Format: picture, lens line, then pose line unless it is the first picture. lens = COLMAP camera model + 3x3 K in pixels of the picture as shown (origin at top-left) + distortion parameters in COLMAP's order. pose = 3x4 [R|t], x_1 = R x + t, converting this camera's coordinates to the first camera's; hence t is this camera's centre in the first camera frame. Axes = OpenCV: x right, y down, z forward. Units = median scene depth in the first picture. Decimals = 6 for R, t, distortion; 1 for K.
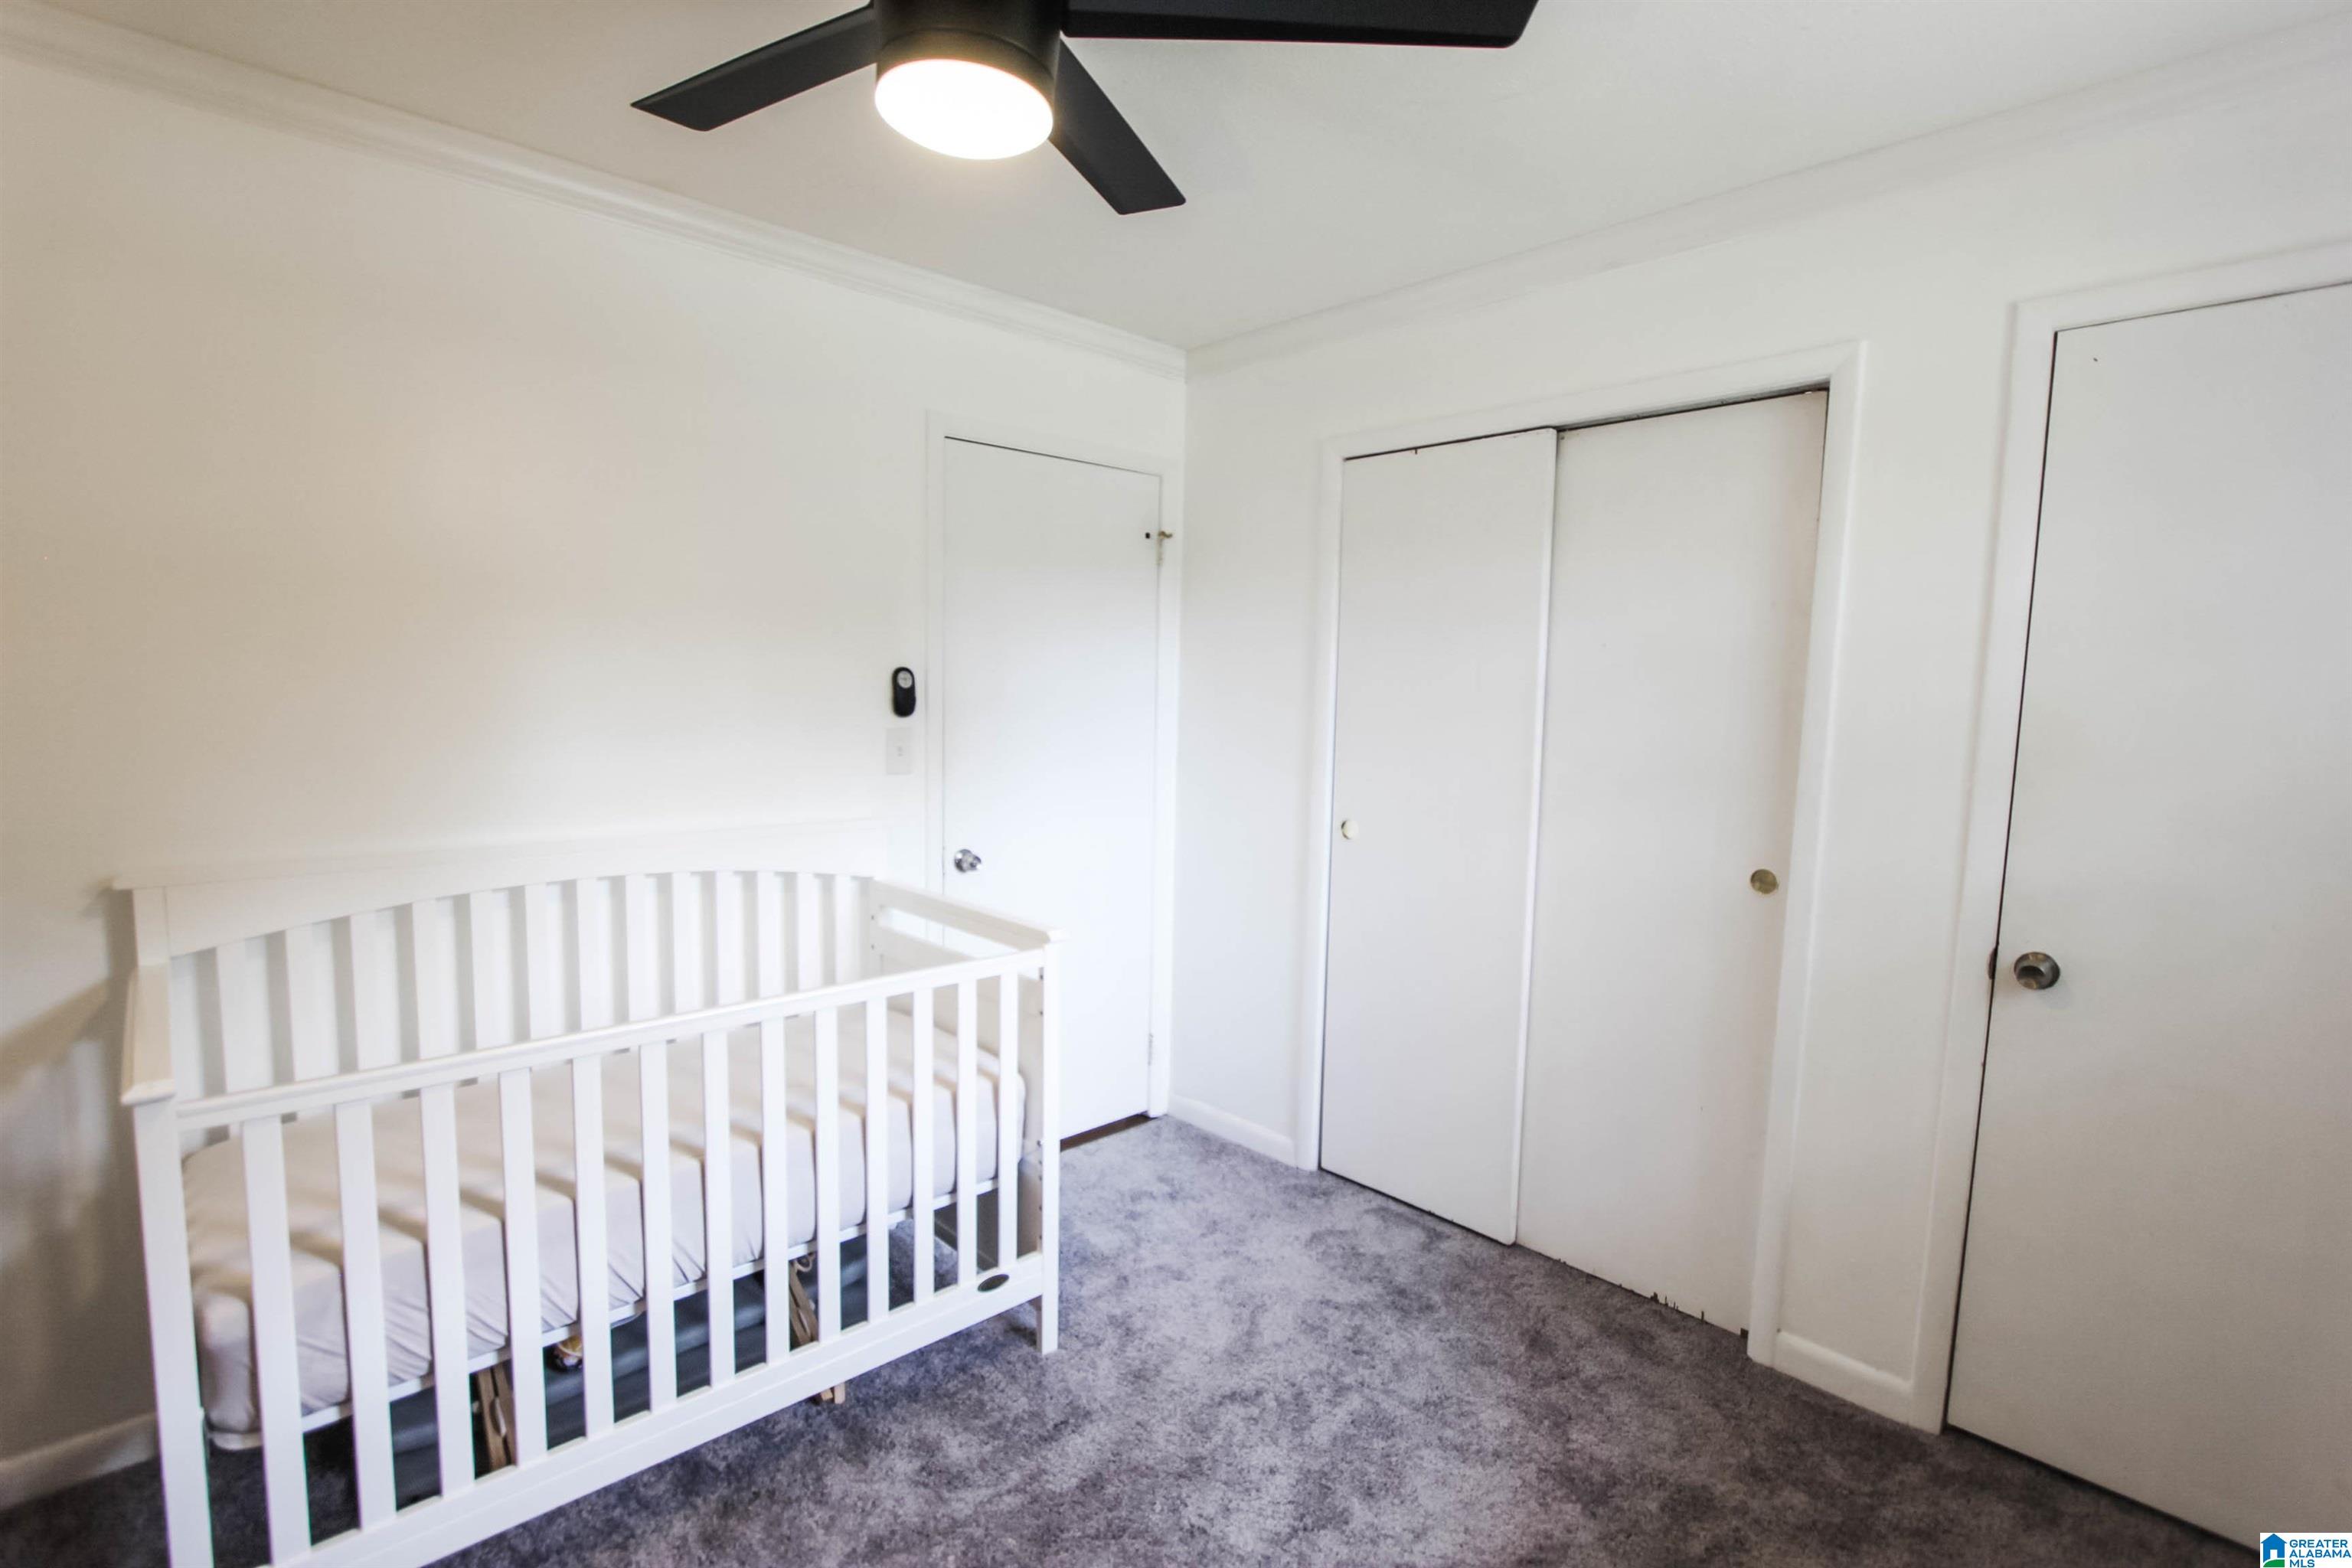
lens RADIAL K [[1100.2, 0, 1175.3], [0, 1100.2, 791.5], [0, 0, 1]] dist [0.000577, 0.000836]
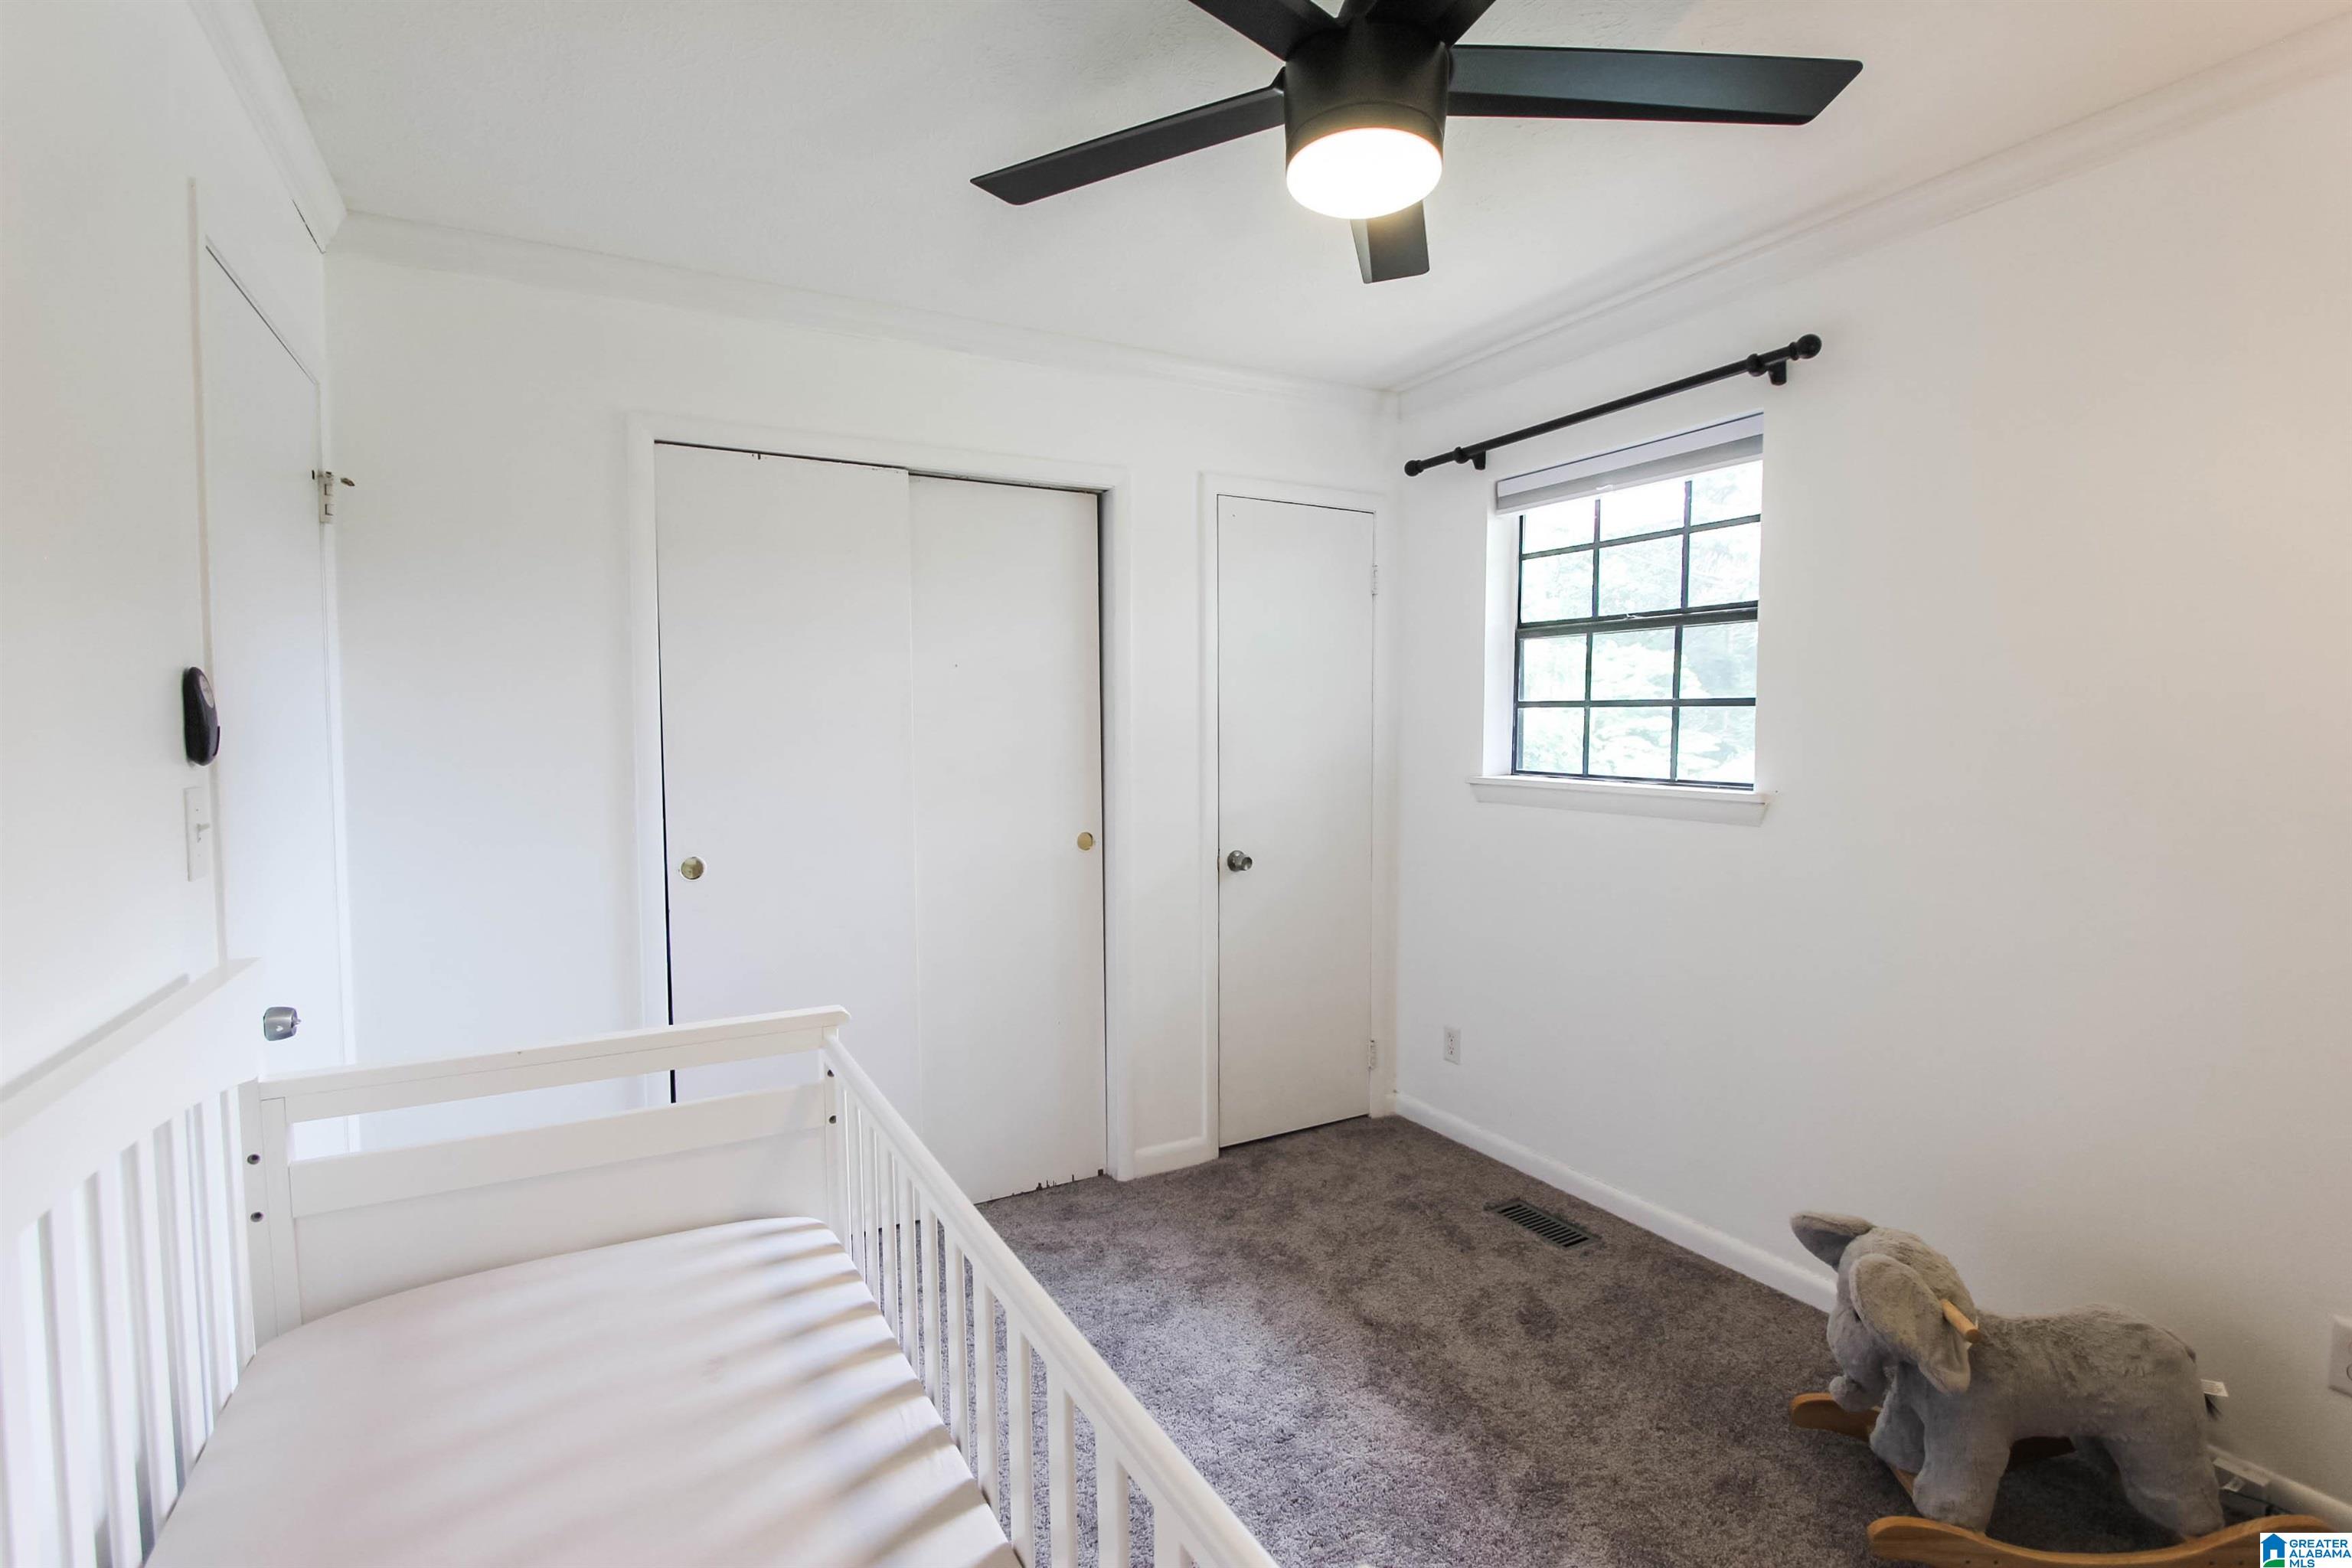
lens RADIAL K [[1100.2, 0, 1175.3], [0, 1100.2, 791.5], [0, 0, 1]] dist [0.000577, 0.000836]
pose [[0.261183, -0.079092, 0.962044, -0.818304], [0.107963, 0.992778, 0.052309, -0.041975], [-0.959233, 0.090203, 0.267835, 0.561391]]
